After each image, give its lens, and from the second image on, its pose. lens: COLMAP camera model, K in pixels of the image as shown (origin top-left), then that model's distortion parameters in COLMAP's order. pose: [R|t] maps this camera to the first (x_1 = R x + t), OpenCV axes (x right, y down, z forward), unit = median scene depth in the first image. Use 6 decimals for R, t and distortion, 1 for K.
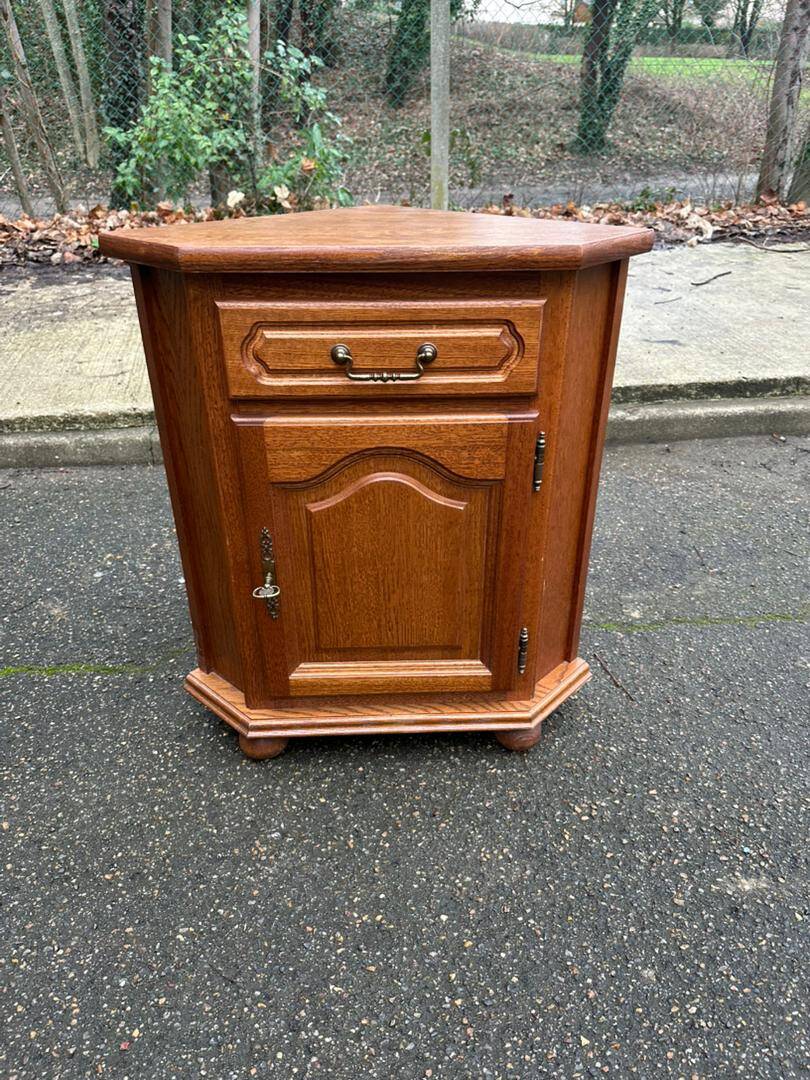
lens RADIAL K [[763.2, 0, 417.3], [0, 763.2, 532.1], [0, 0, 1]] dist [-0.000364, -0.015001]
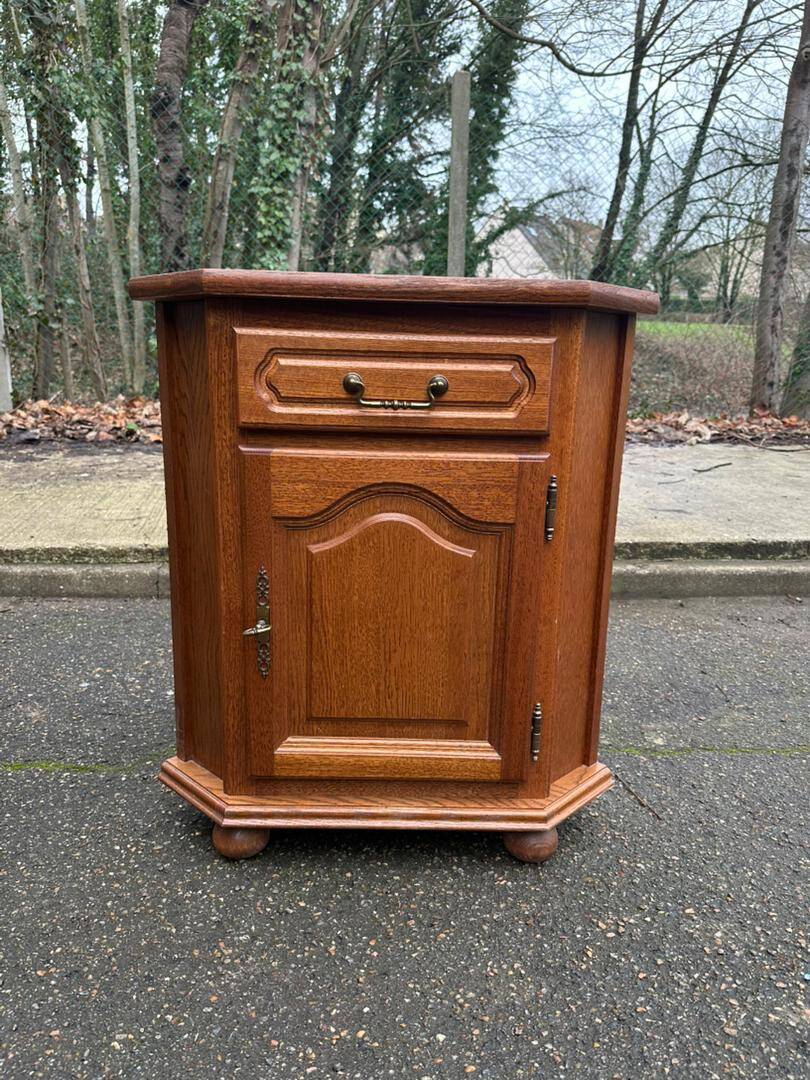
lens RADIAL K [[763.2, 0, 411.5], [0, 763.2, 541.8], [0, 0, 1]] dist [-0.000364, -0.015001]
pose [[0.999309, 0.029772, -0.022239, 0.005293], [-0.034678, 0.962199, -0.270129, 0.189534], [0.013355, 0.270714, 0.962567, 0.067396]]
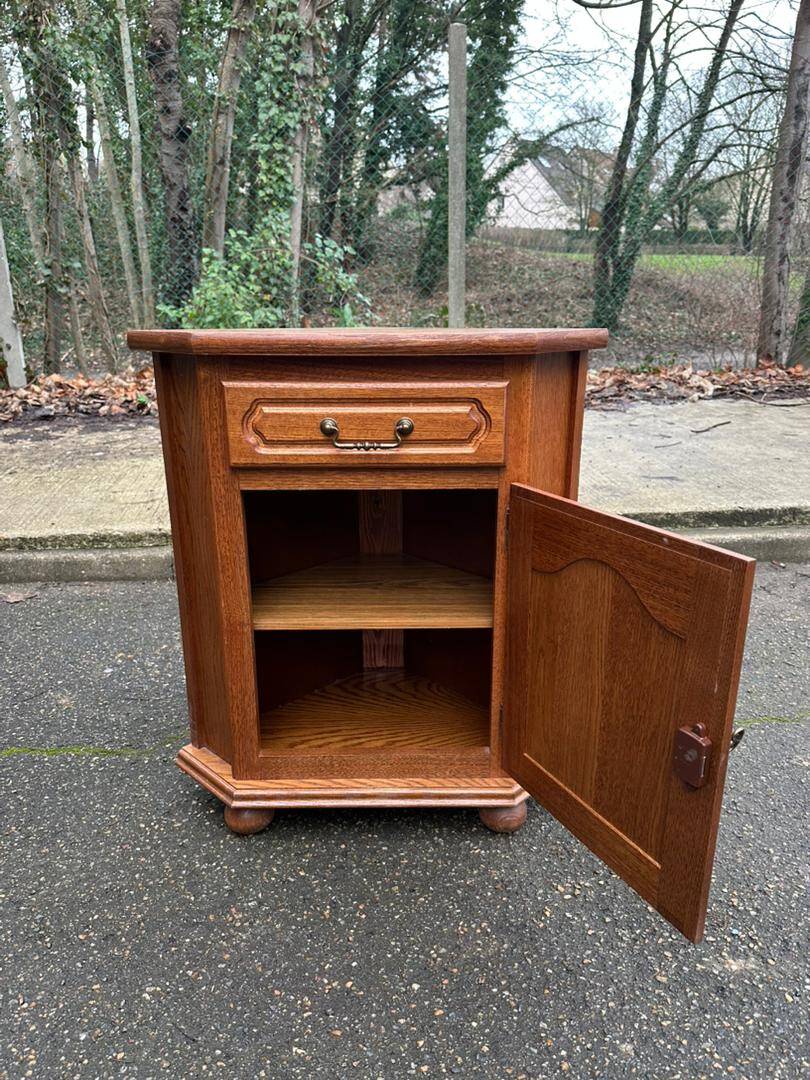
lens RADIAL K [[763.2, 0, 412.5], [0, 763.2, 537.0], [0, 0, 1]] dist [-0.000364, -0.015001]
pose [[0.999071, 0.007483, -0.042450, 0.058639], [-0.016059, 0.978536, -0.205452, 0.126083], [0.040002, 0.205942, 0.977746, -0.057244]]
